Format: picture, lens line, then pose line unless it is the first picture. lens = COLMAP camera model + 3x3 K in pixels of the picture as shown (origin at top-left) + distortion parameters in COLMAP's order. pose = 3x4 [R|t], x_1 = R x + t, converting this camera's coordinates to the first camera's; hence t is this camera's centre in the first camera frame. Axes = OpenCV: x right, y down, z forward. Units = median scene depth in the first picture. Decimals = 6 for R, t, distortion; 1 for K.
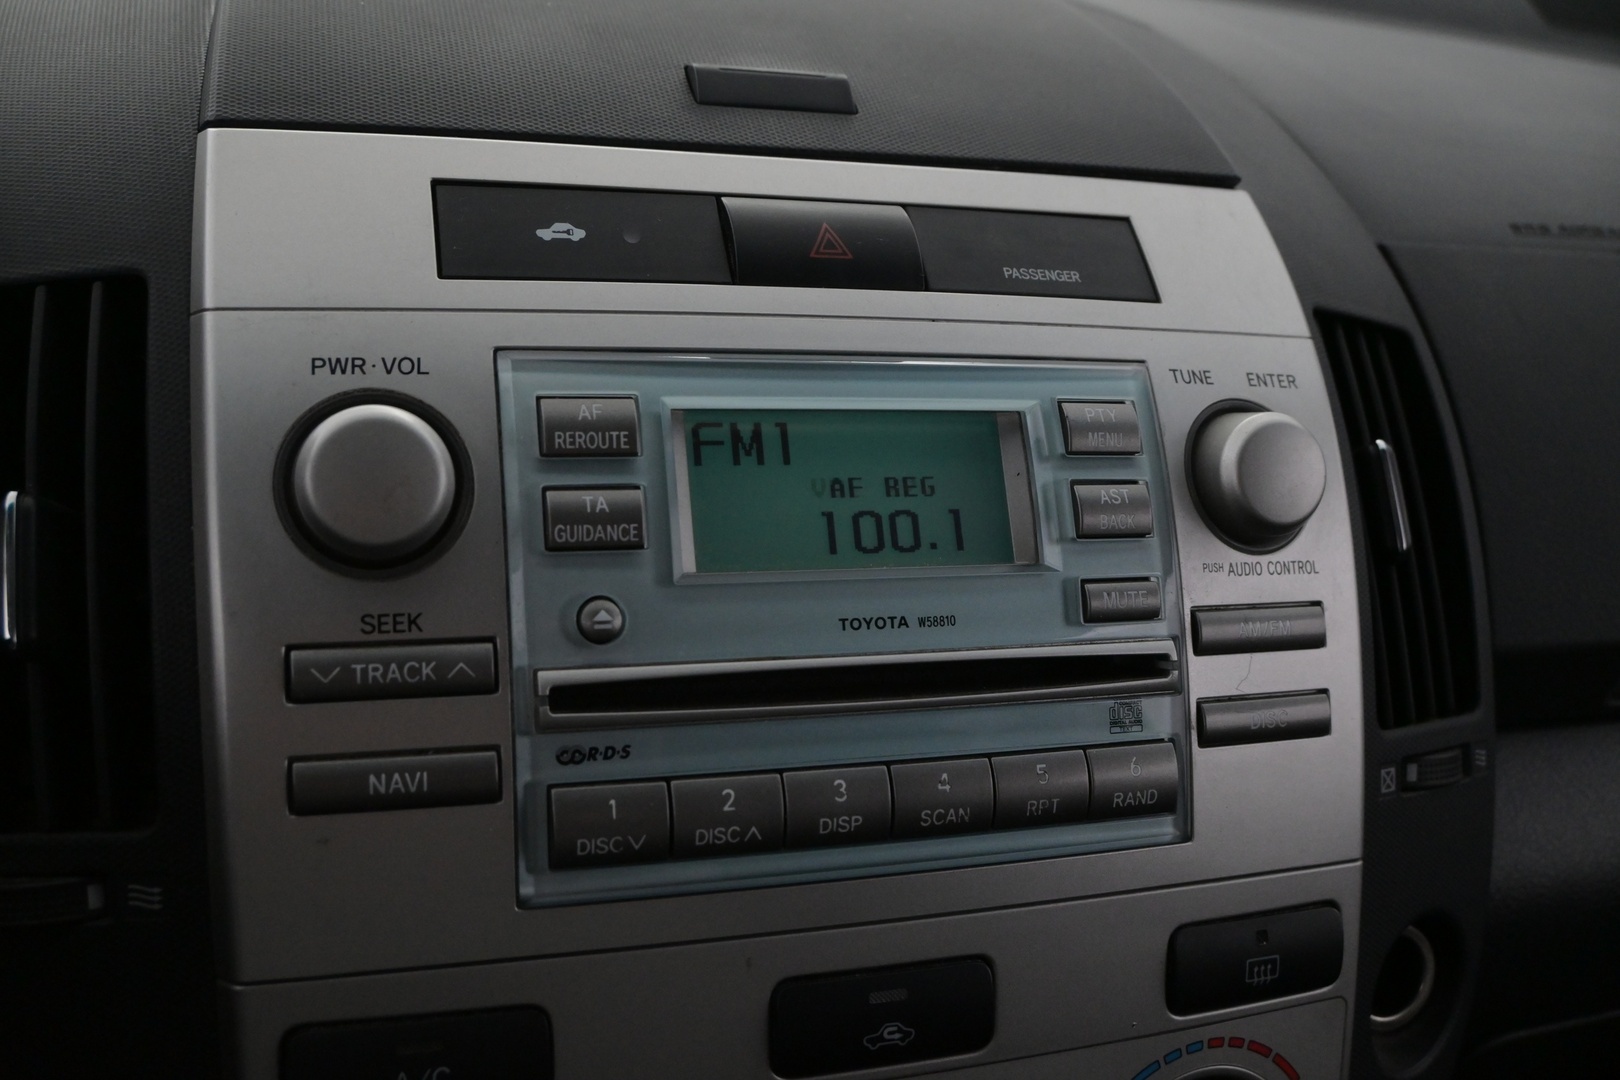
lens RADIAL K [[1441.6, 0, 810.0], [0, 1441.6, 540.0], [0, 0, 1]] dist [-0.001384, -0.007508]
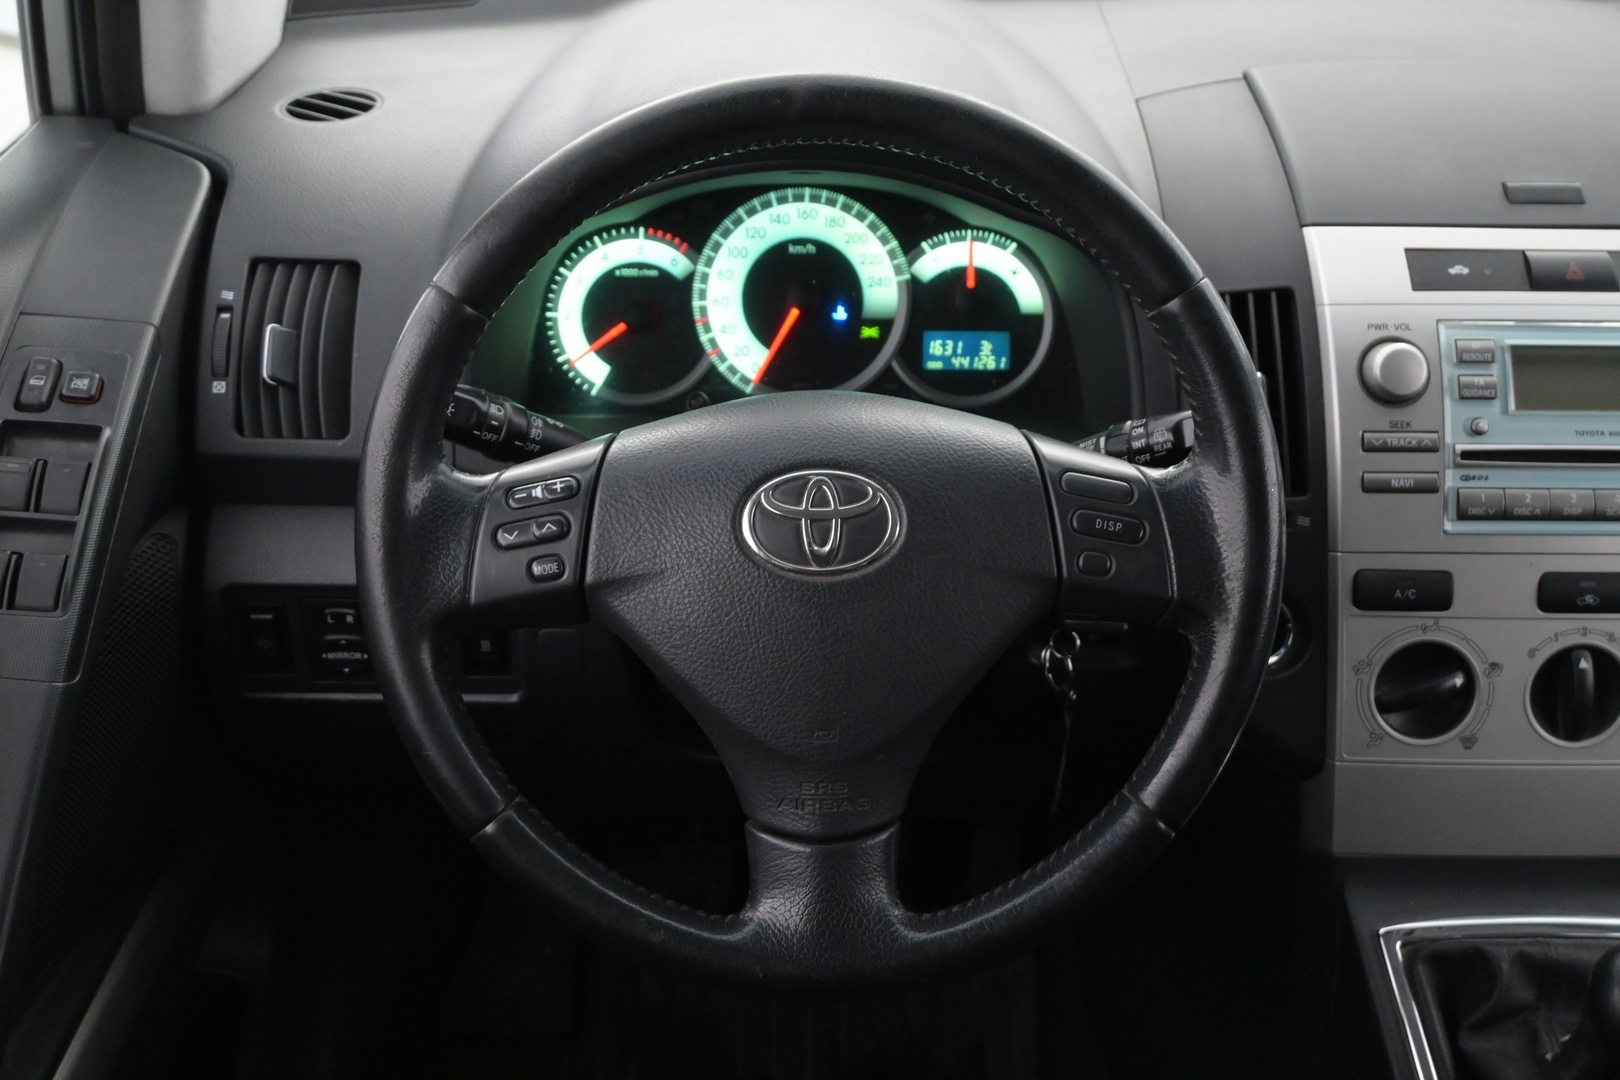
lens RADIAL K [[1846.8, 0, 810.0], [0, 1846.8, 540.0], [0, 0, 1]] dist [-0.004782, 0.020263]
pose [[0.960183, 0.043680, -0.275936, -0.338147], [-0.029451, 0.998024, 0.055502, 0.099151], [0.277815, -0.045165, 0.959572, -2.277736]]
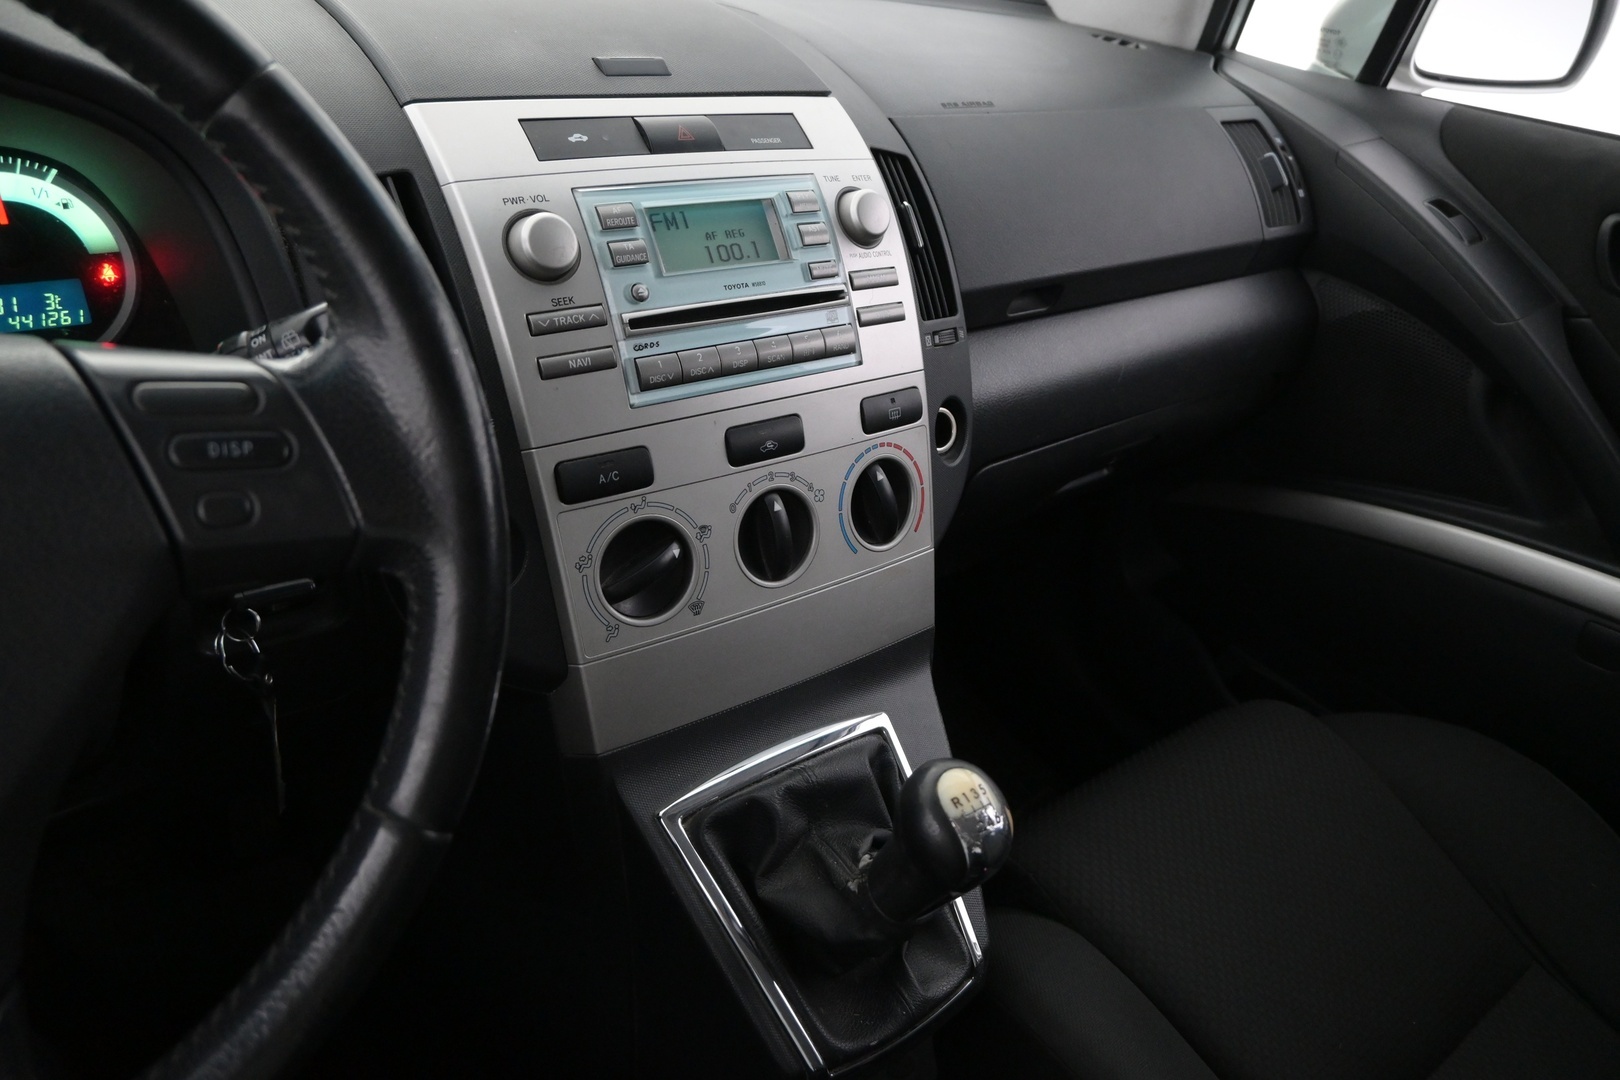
lens RADIAL K [[1118.7, 0, 810.0], [0, 1118.7, 540.0], [0, 0, 1]] dist [0.005854, 0.000958]
pose [[0.938986, -0.191706, 0.285578, -0.455682], [0.153927, 0.976701, 0.149535, 0.207652], [-0.307591, -0.096453, 0.946617, -0.888604]]
